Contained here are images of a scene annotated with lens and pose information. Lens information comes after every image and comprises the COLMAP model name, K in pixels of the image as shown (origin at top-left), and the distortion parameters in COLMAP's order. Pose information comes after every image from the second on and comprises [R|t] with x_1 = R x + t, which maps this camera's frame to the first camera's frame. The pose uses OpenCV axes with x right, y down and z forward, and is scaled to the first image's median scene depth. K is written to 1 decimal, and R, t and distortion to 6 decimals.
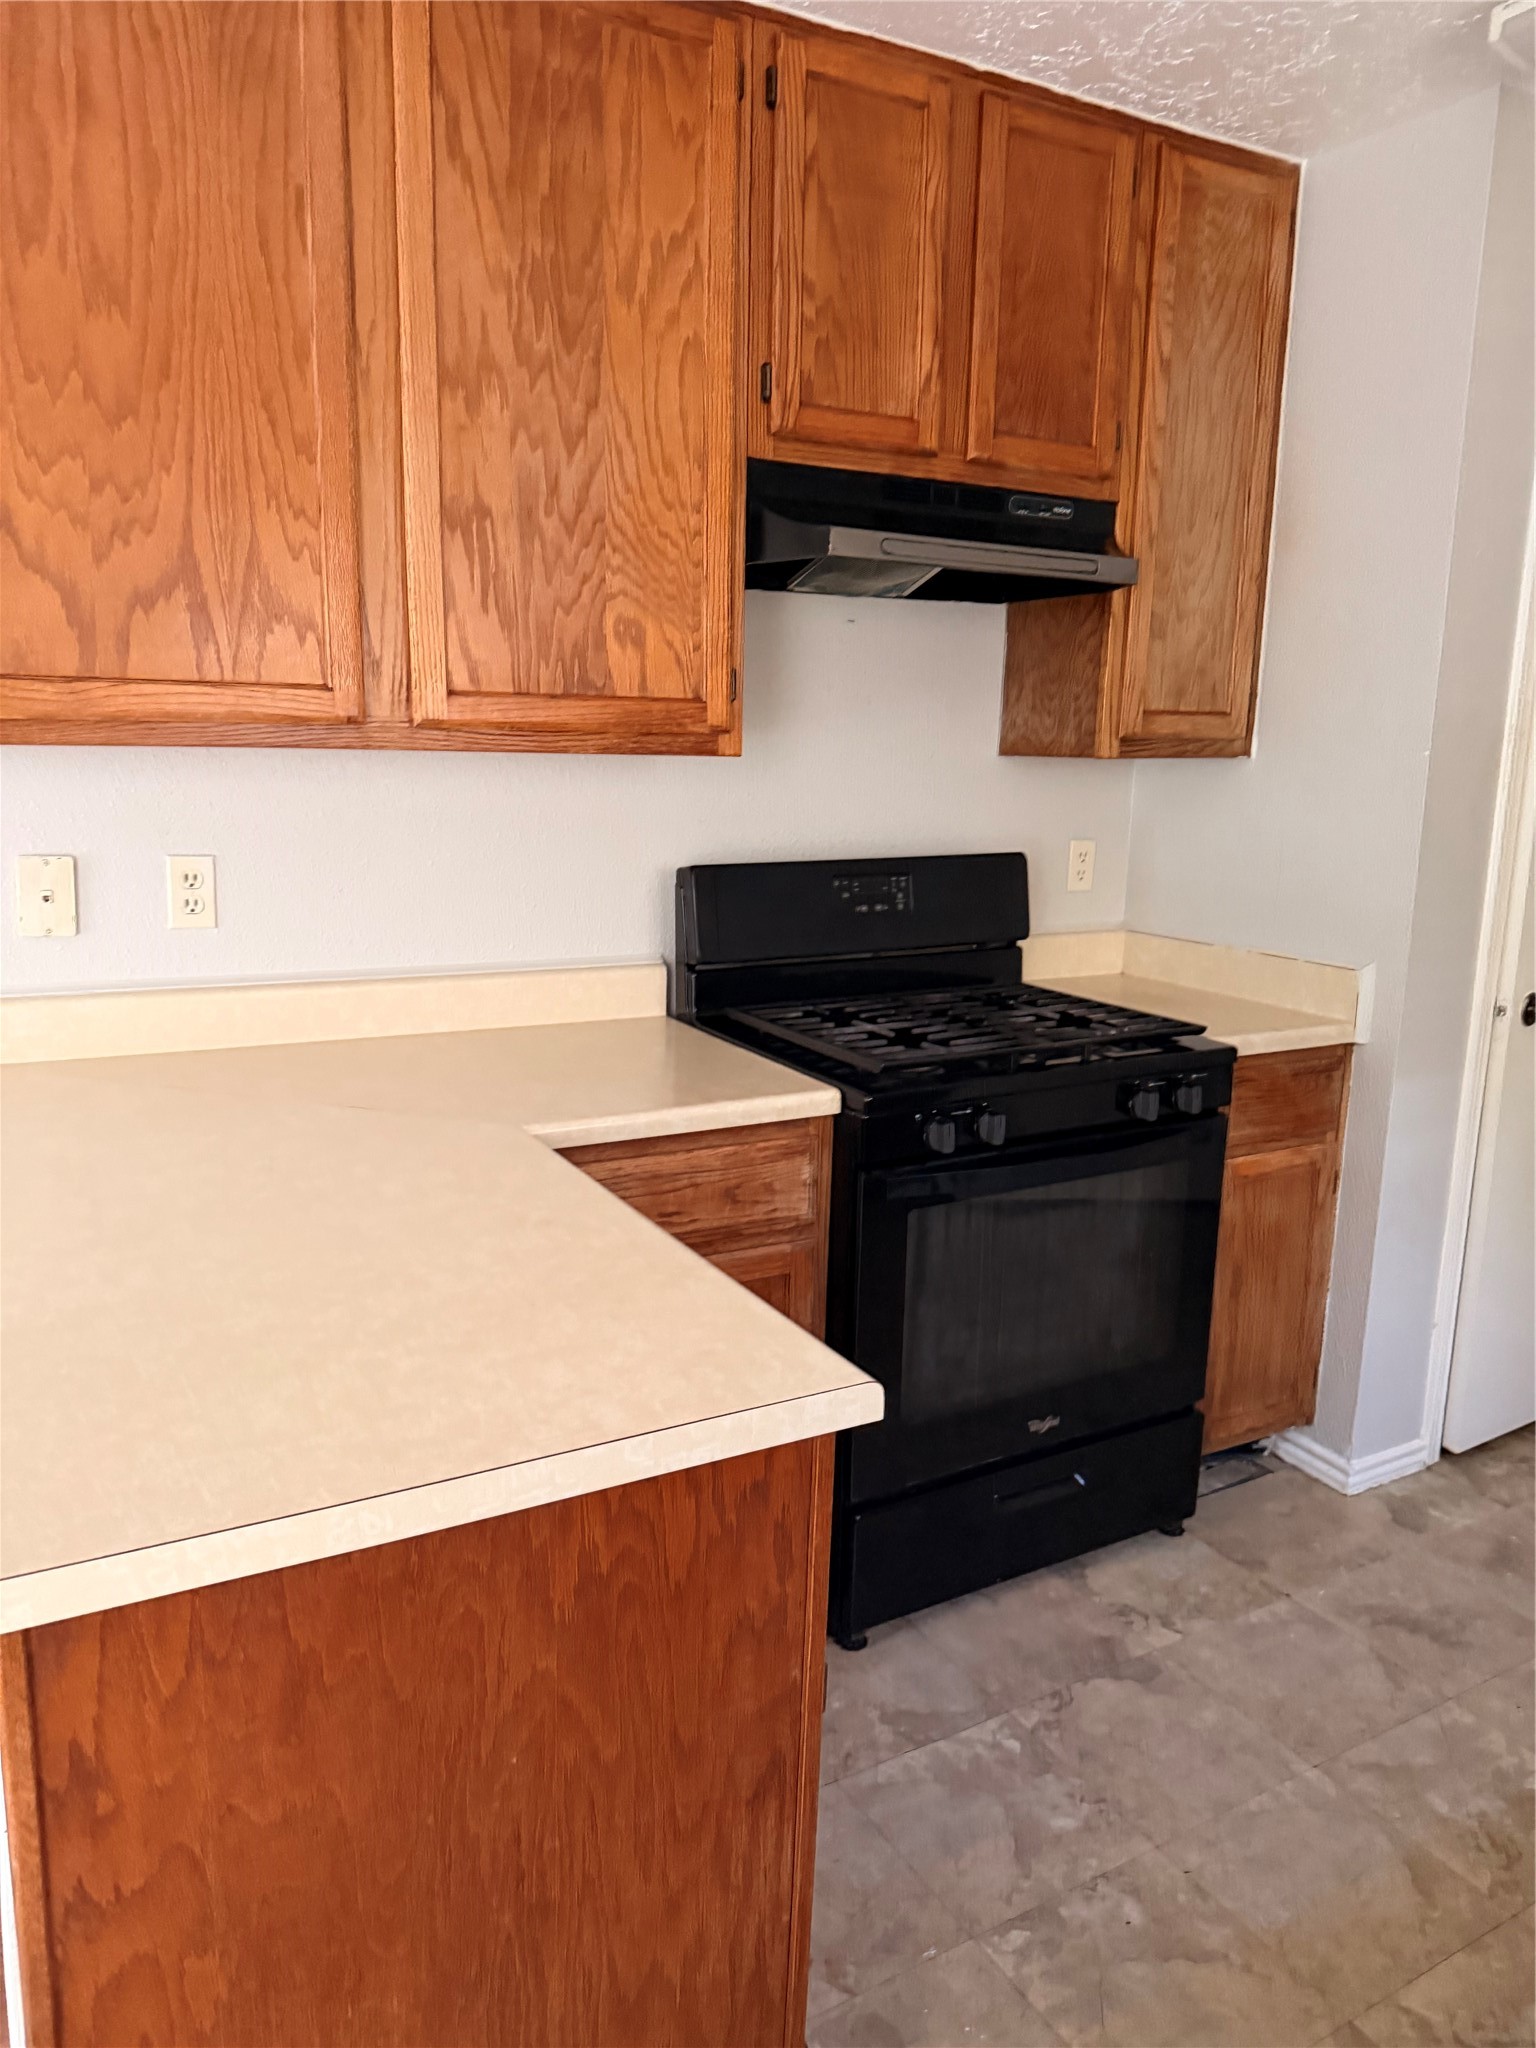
lens RADIAL K [[1462.4, 0, 761.1], [0, 1462.4, 1034.5], [0, 0, 1]] dist [0.036283, -0.048914]
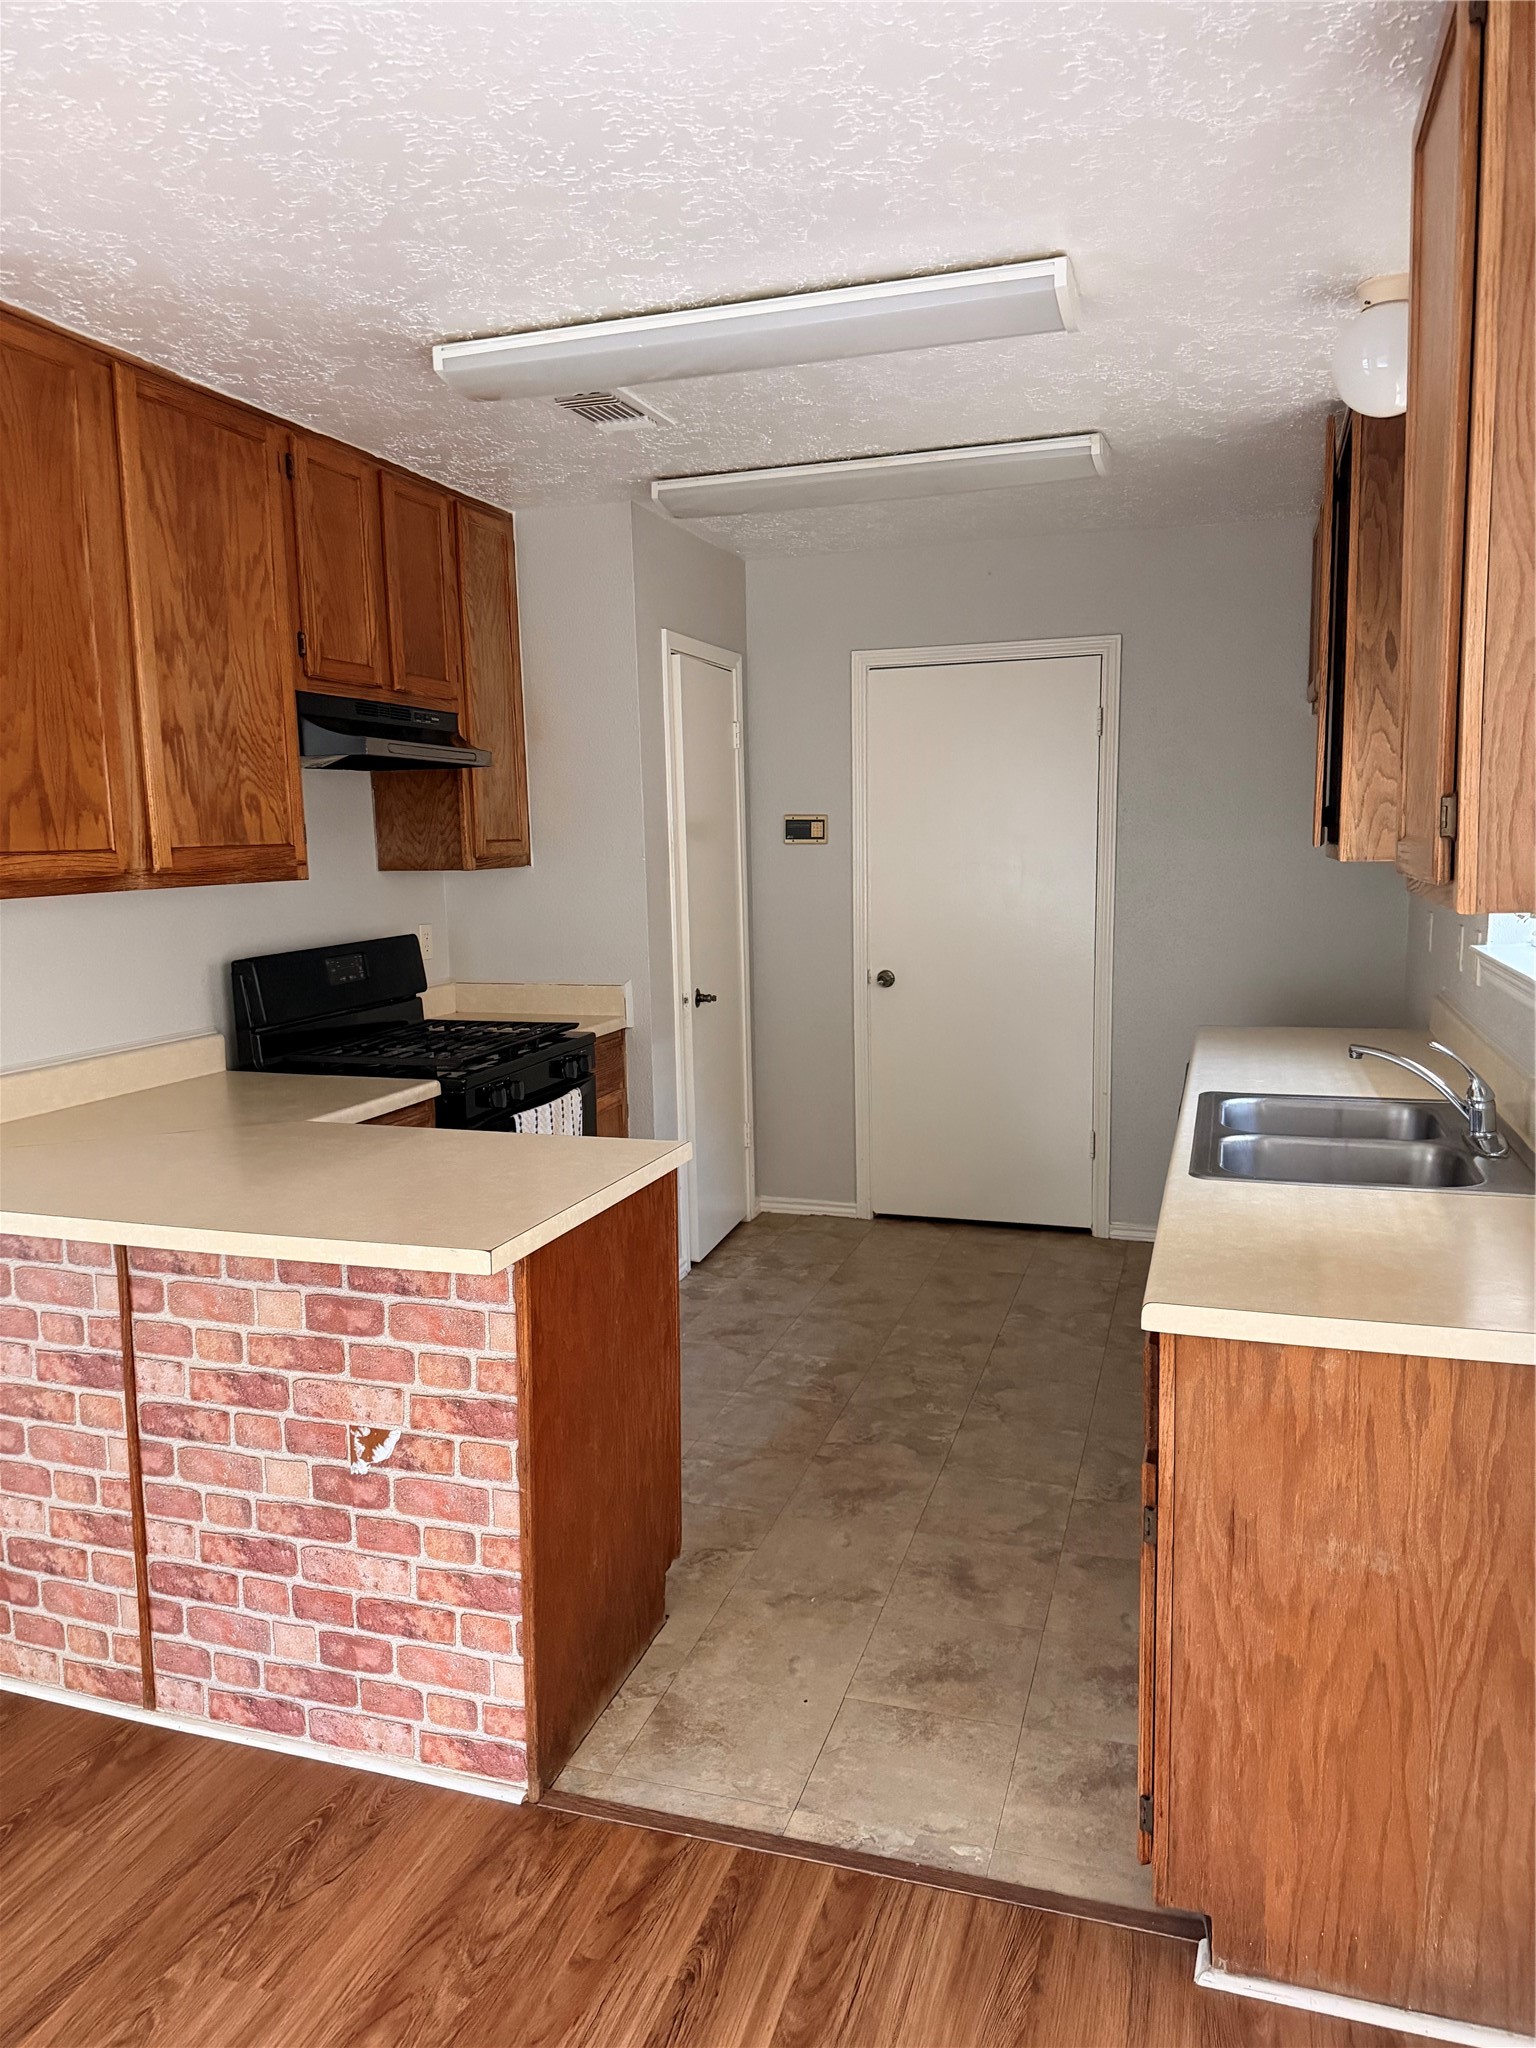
lens RADIAL K [[1462.4, 0, 761.7], [0, 1462.4, 1033.9], [0, 0, 1]] dist [0.036283, -0.048914]
pose [[0.738685, -0.126784, 0.662019, -0.748031], [0.168457, 0.985709, 0.000809, 0.046856], [-0.652661, 0.110924, 0.749486, -0.458855]]
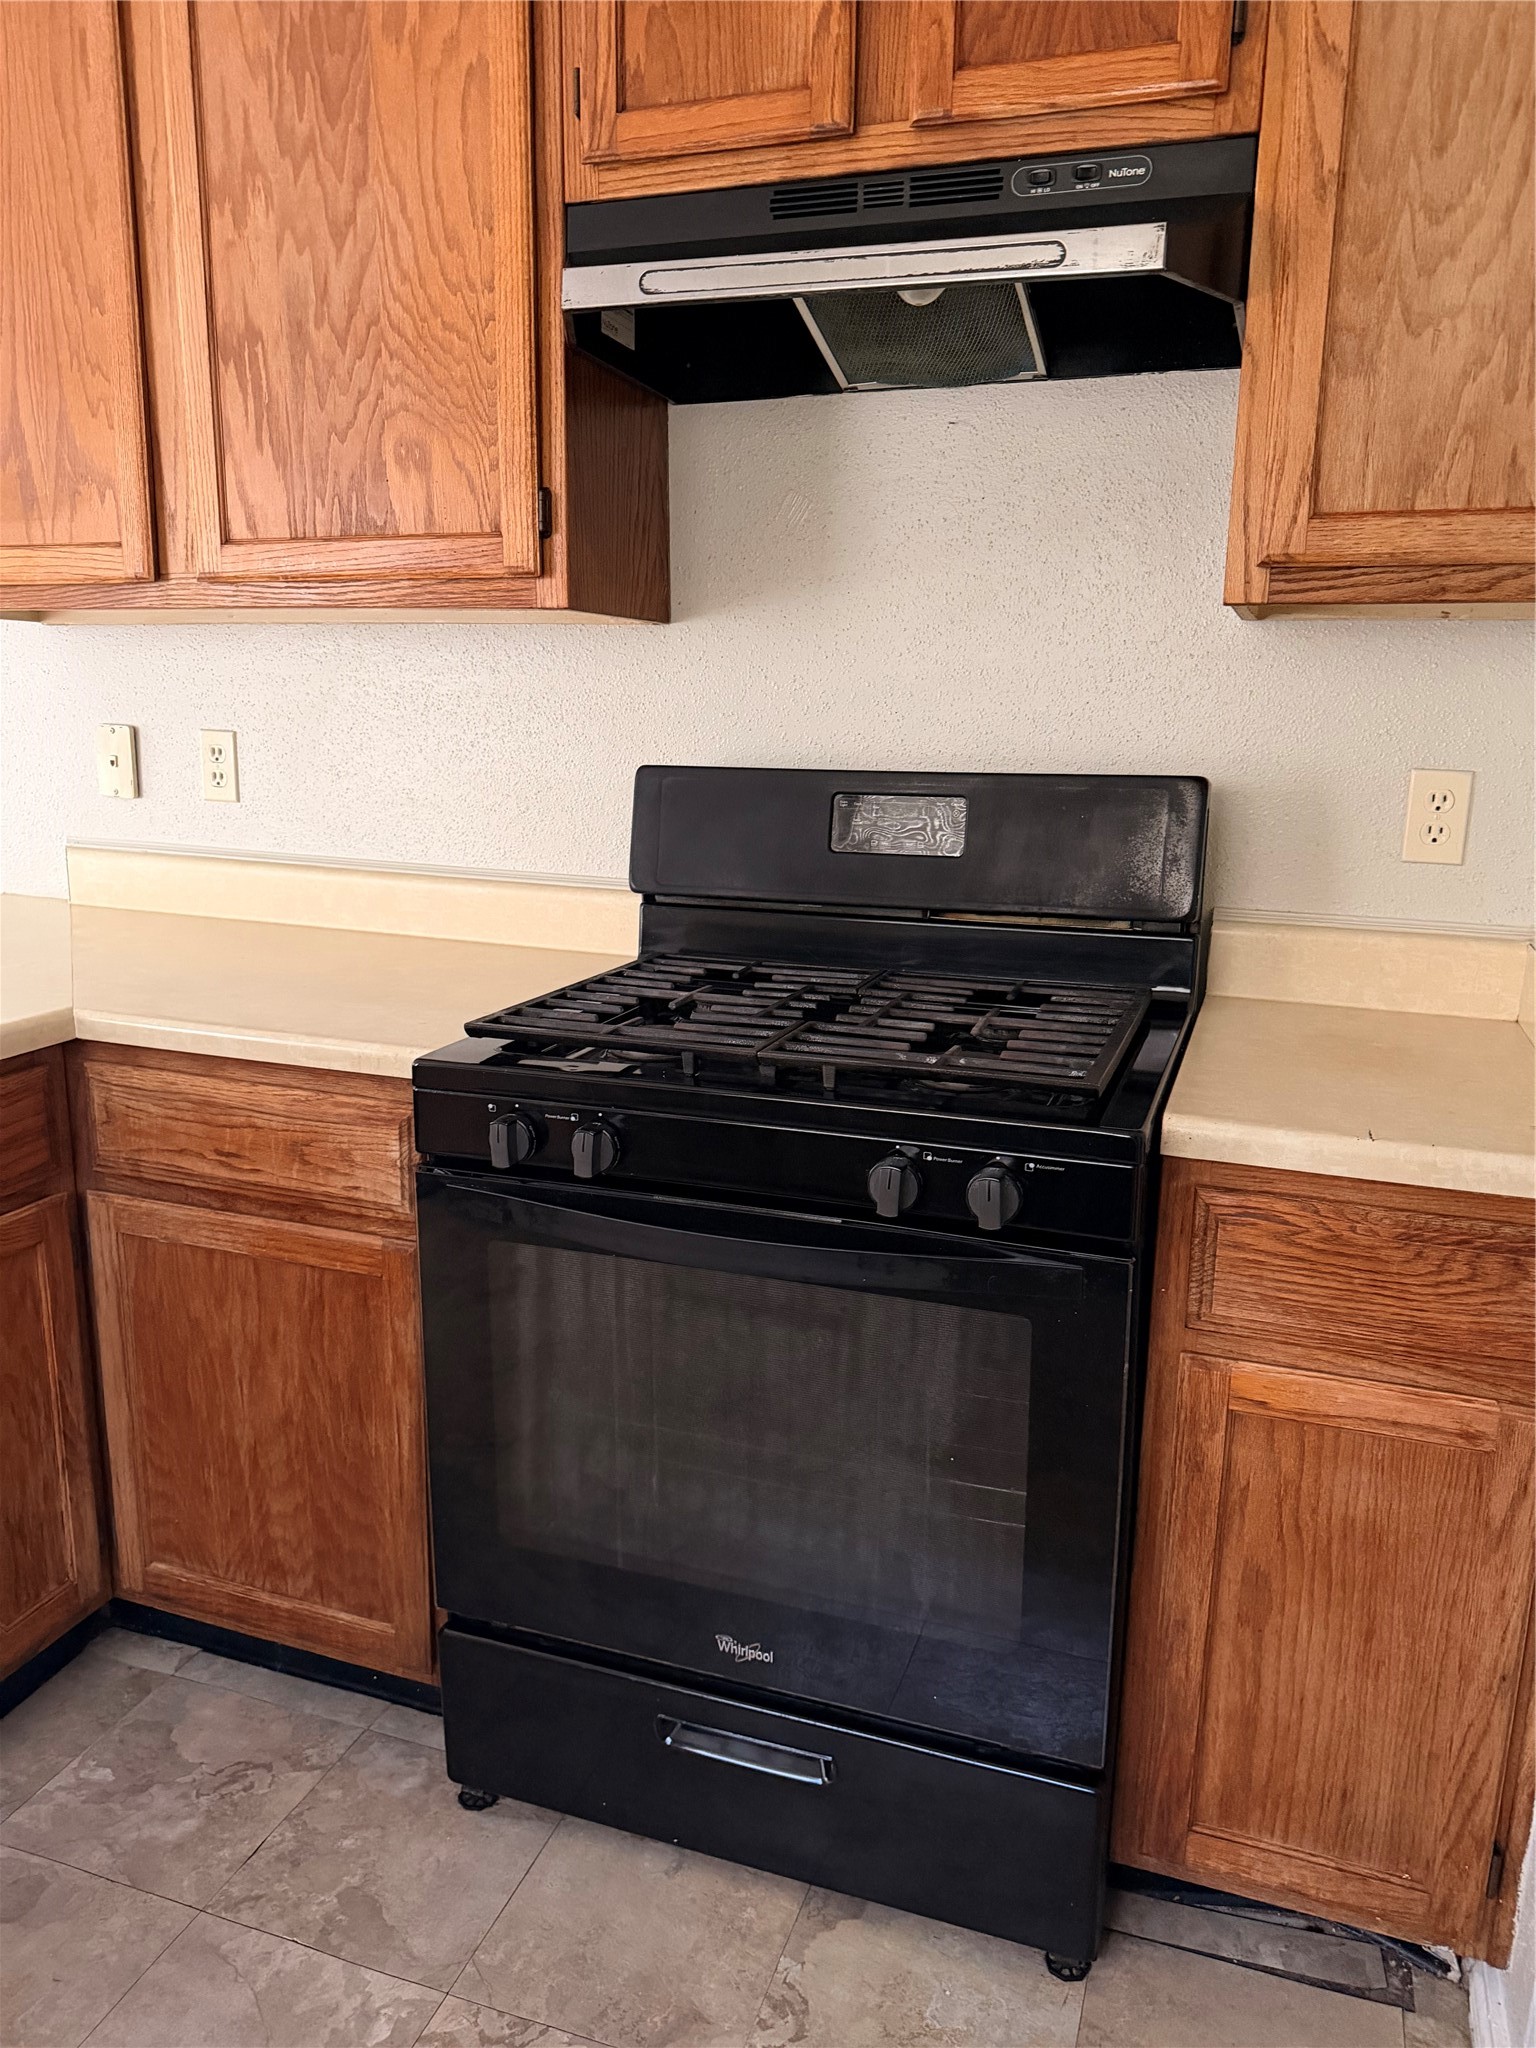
lens RADIAL K [[1462.4, 0, 769.5], [0, 1462.4, 1003.3], [0, 0, 1]] dist [0.036283, -0.048914]
pose [[0.656009, 0.147347, -0.740231, 0.704491], [-0.154020, 0.986255, 0.059824, -0.054852], [0.738871, 0.074765, 0.669686, 0.633217]]
